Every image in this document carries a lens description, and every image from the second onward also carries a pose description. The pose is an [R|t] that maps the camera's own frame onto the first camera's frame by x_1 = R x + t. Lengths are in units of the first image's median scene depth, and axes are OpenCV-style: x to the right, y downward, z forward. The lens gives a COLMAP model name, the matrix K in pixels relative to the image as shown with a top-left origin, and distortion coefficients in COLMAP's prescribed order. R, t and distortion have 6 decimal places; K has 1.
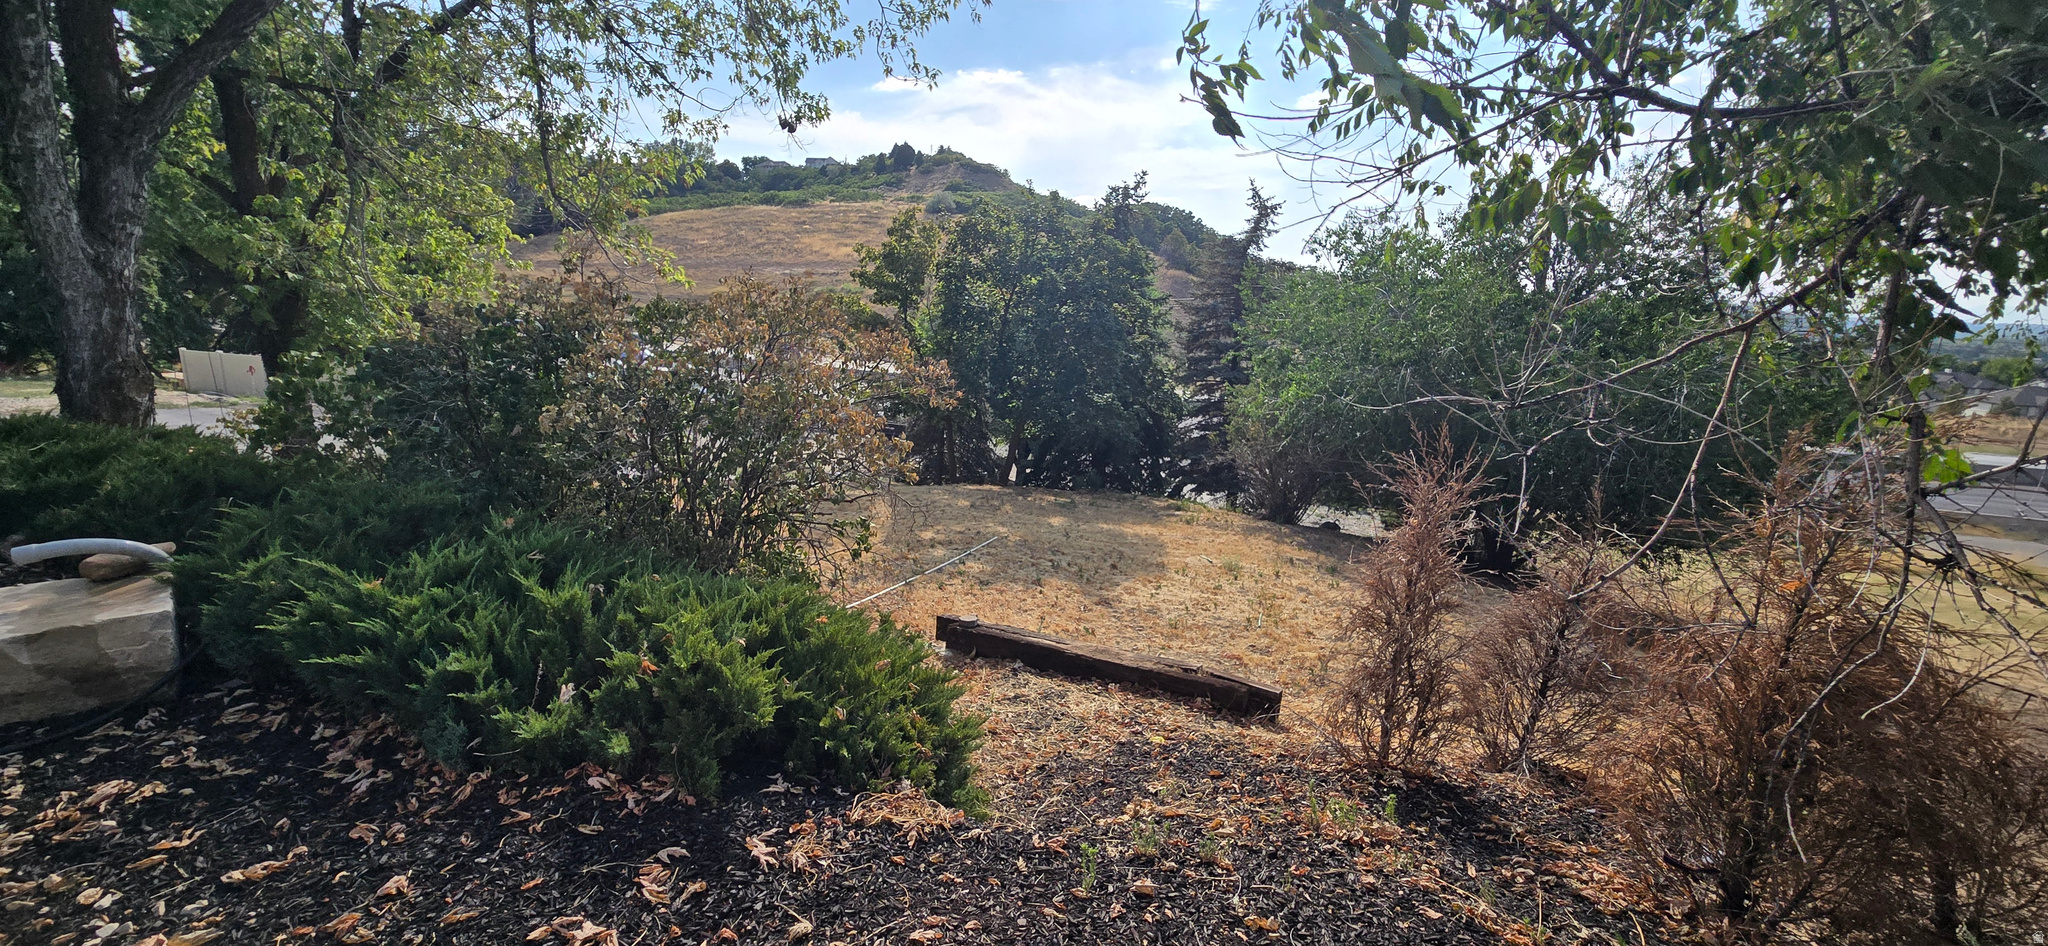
lens RADIAL K [[819.6, 0, 1024.3], [0, 819.6, 477.3], [0, 0, 1]] dist [-0.011332, -0.000290]
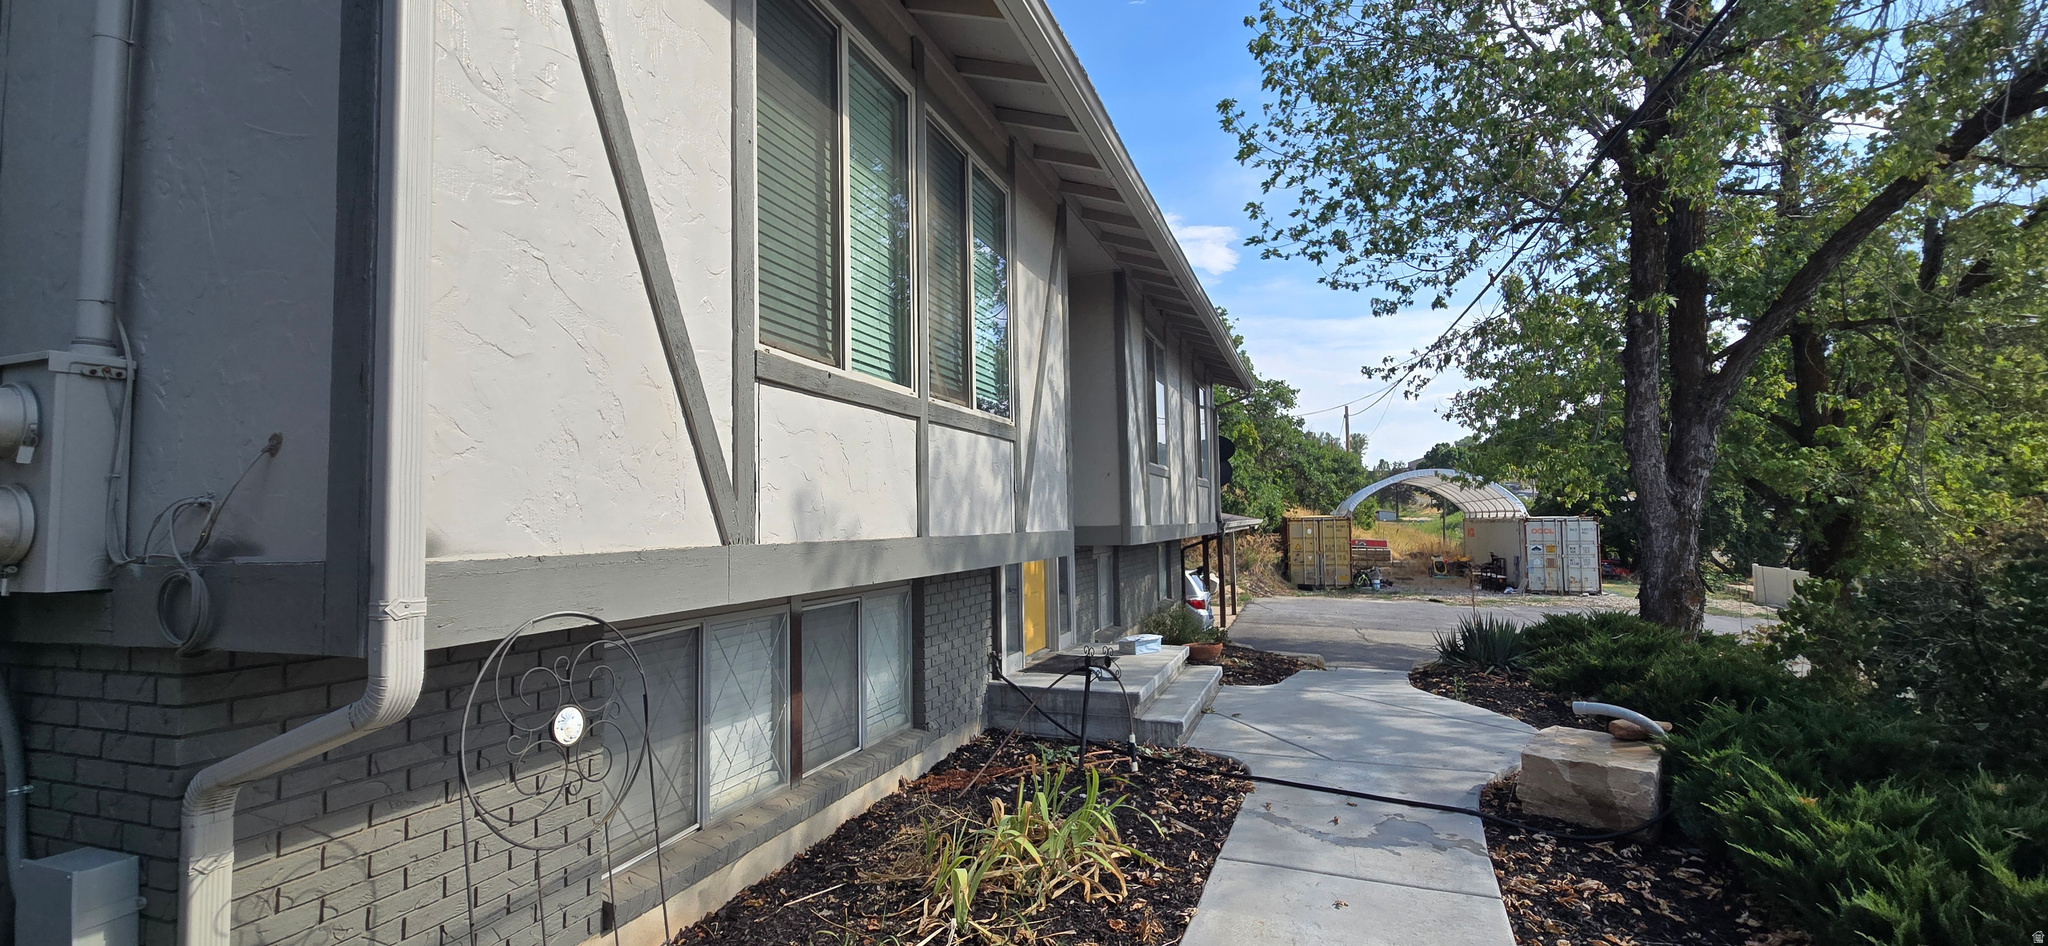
lens RADIAL K [[833.8, 0, 1039.7], [0, 833.8, 474.6], [0, 0, 1]] dist [-0.000185, -0.000022]
pose [[0.050395, -0.079601, -0.995552, 0.160698], [-0.181785, 0.979436, -0.087515, -0.005382], [0.982046, 0.185386, 0.034888, -0.065261]]
